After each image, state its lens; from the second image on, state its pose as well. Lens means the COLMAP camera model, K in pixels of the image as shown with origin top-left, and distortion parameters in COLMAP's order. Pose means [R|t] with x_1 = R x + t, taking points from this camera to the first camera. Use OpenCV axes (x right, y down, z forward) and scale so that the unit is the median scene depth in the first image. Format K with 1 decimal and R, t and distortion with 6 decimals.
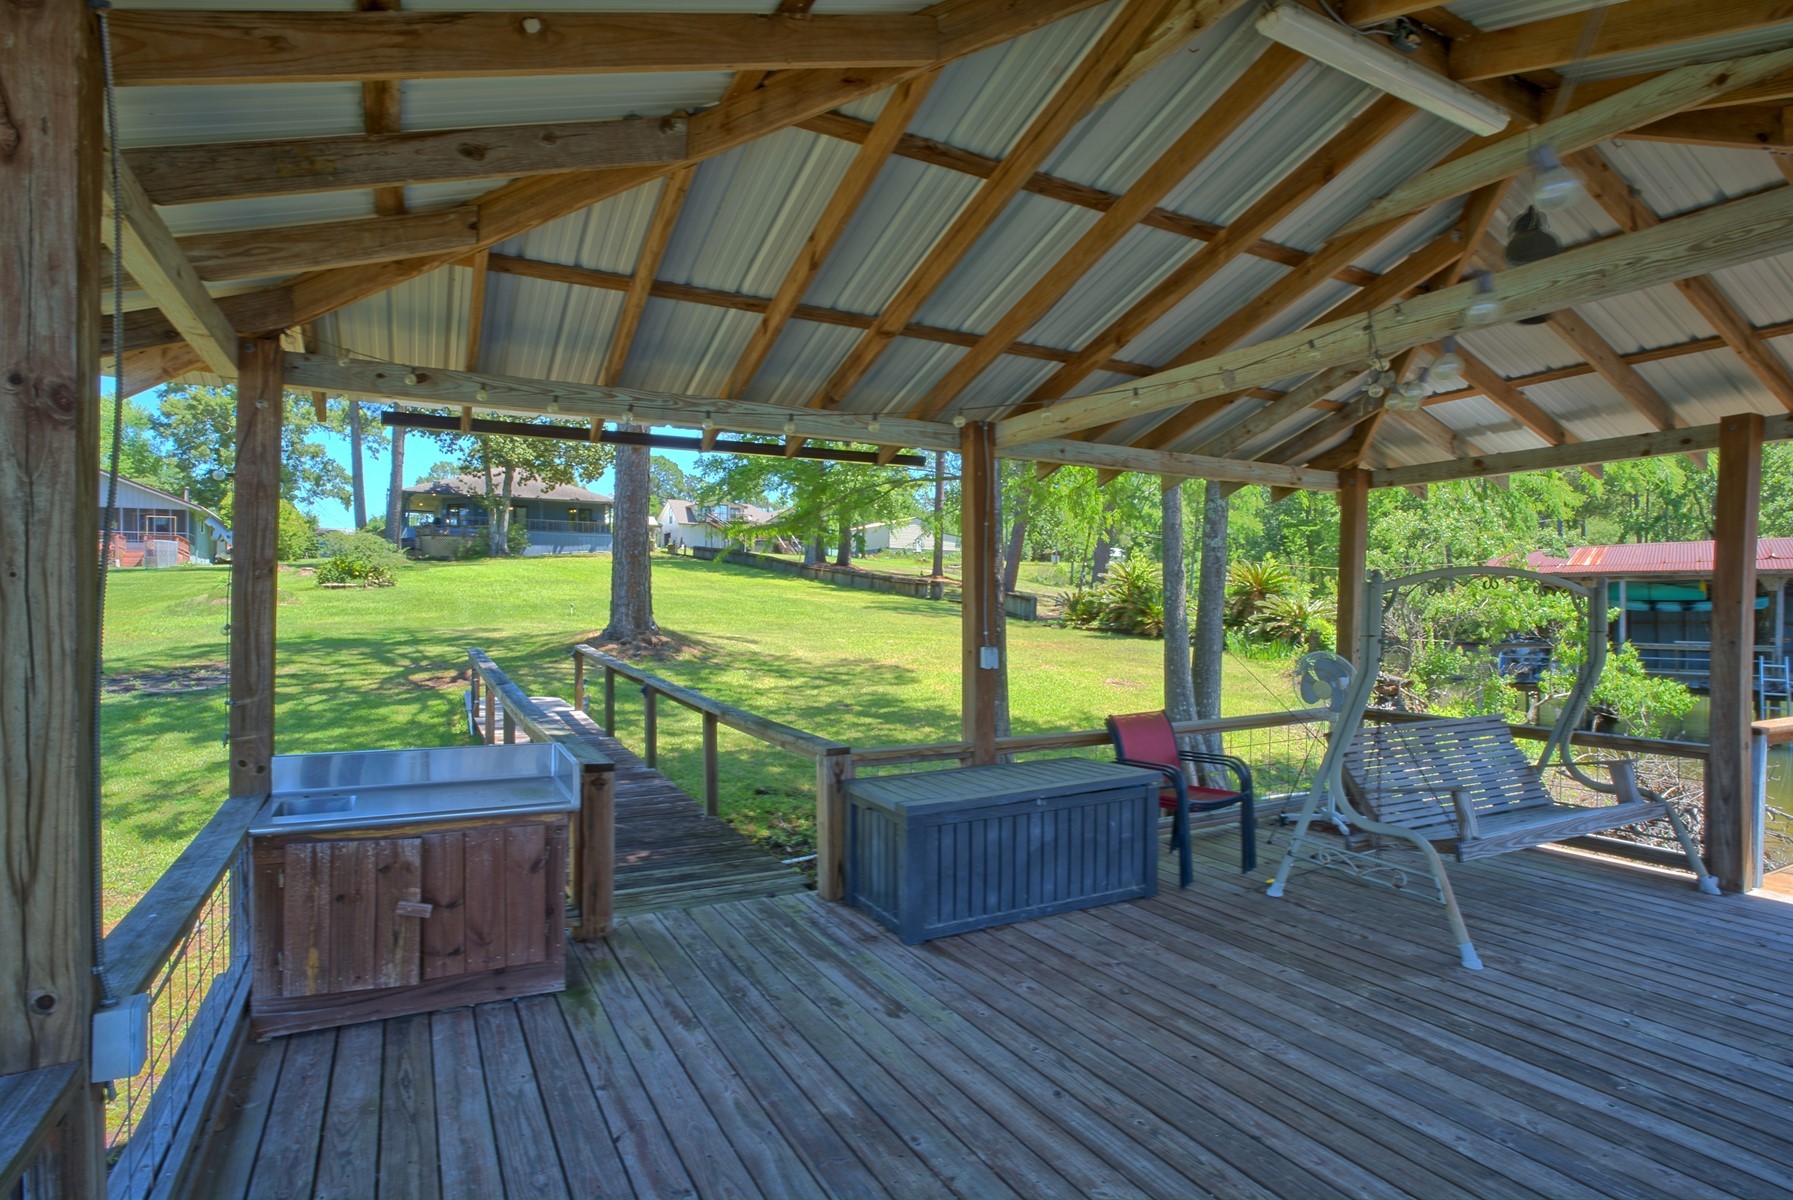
lens RADIAL K [[940.0, 0, 900.0], [0, 940.0, 600.9], [0, 0, 1]] dist [-0.029550, -0.000277]
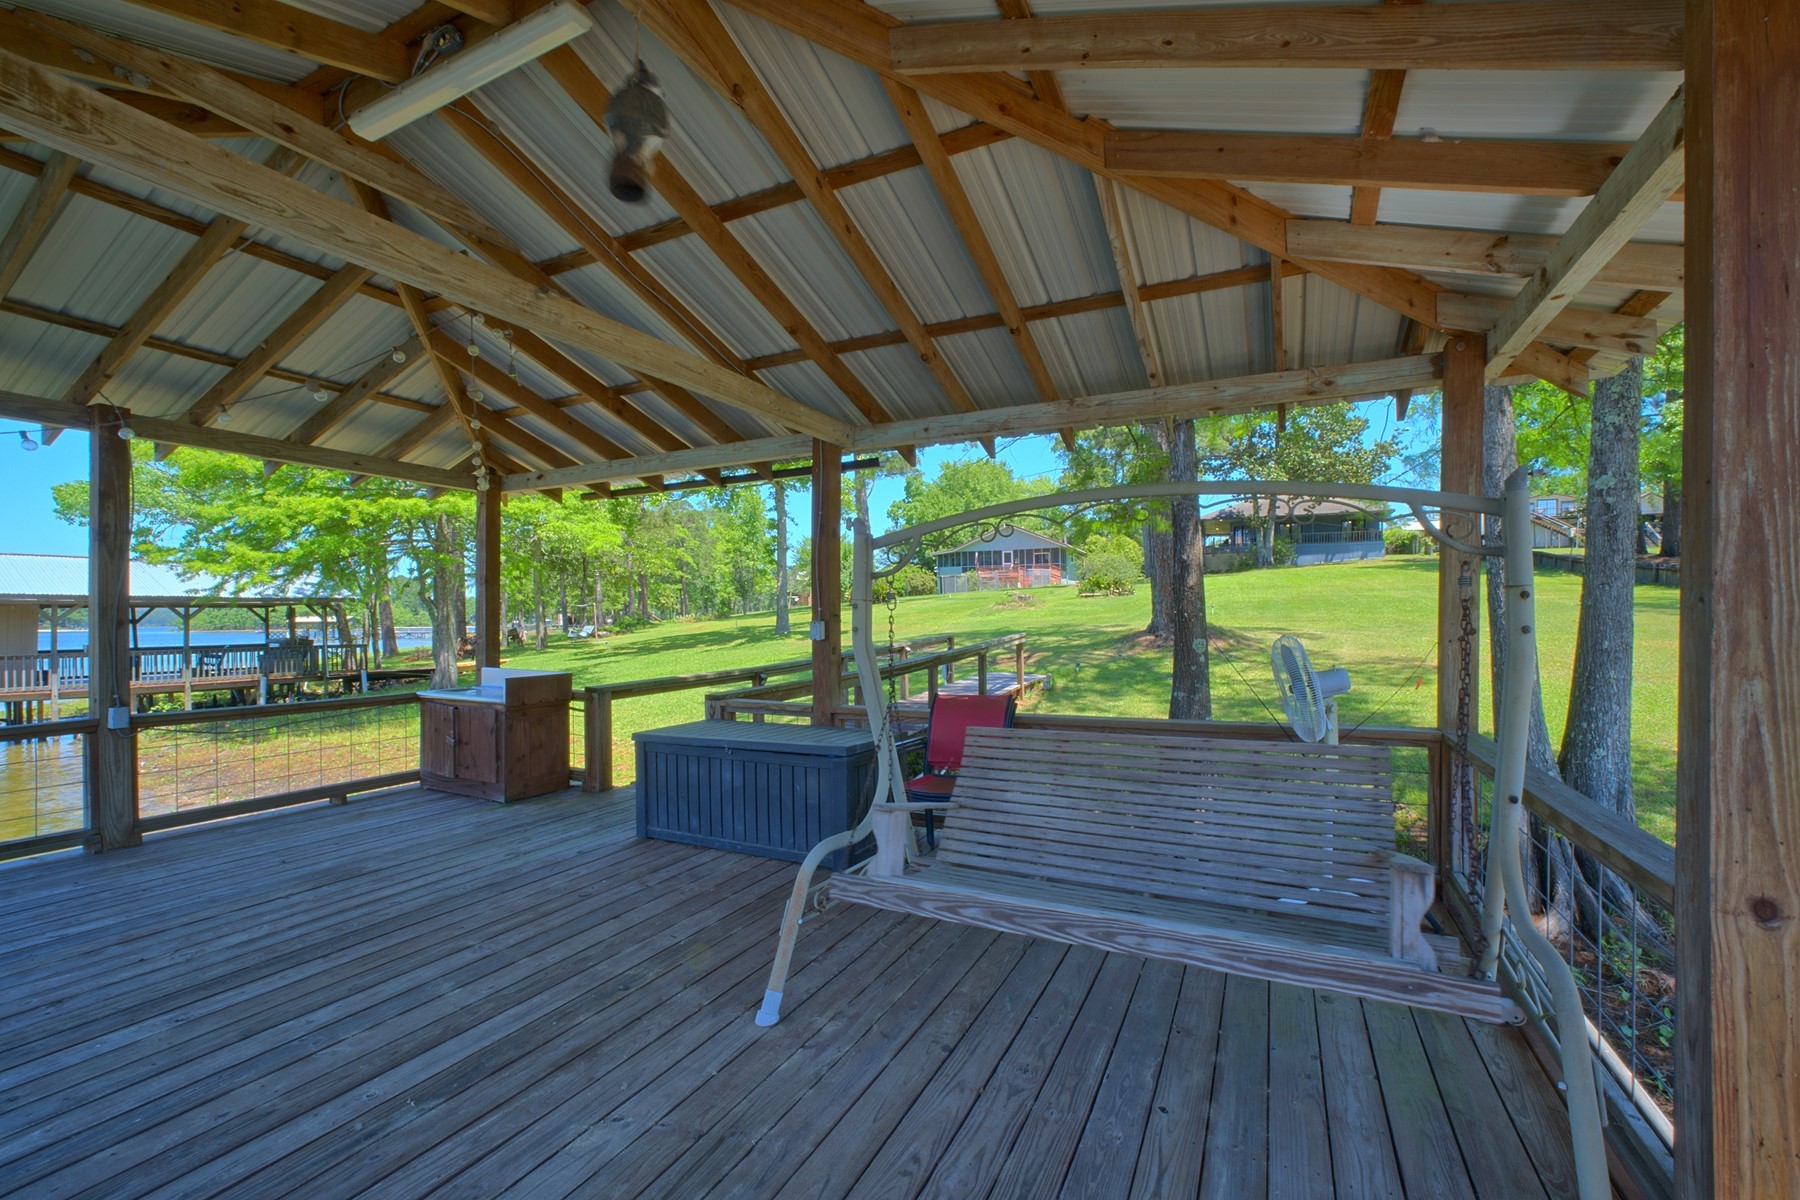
lens RADIAL K [[773.4, 0, 896.8], [0, 773.4, 610.0], [0, 0, 1]] dist [-0.065191, 0.008759]
pose [[0.572890, -0.012456, -0.819538, 1.043146], [0.014795, 0.999879, -0.004855, 0.049640], [0.819499, -0.009344, 0.573005, 0.630782]]
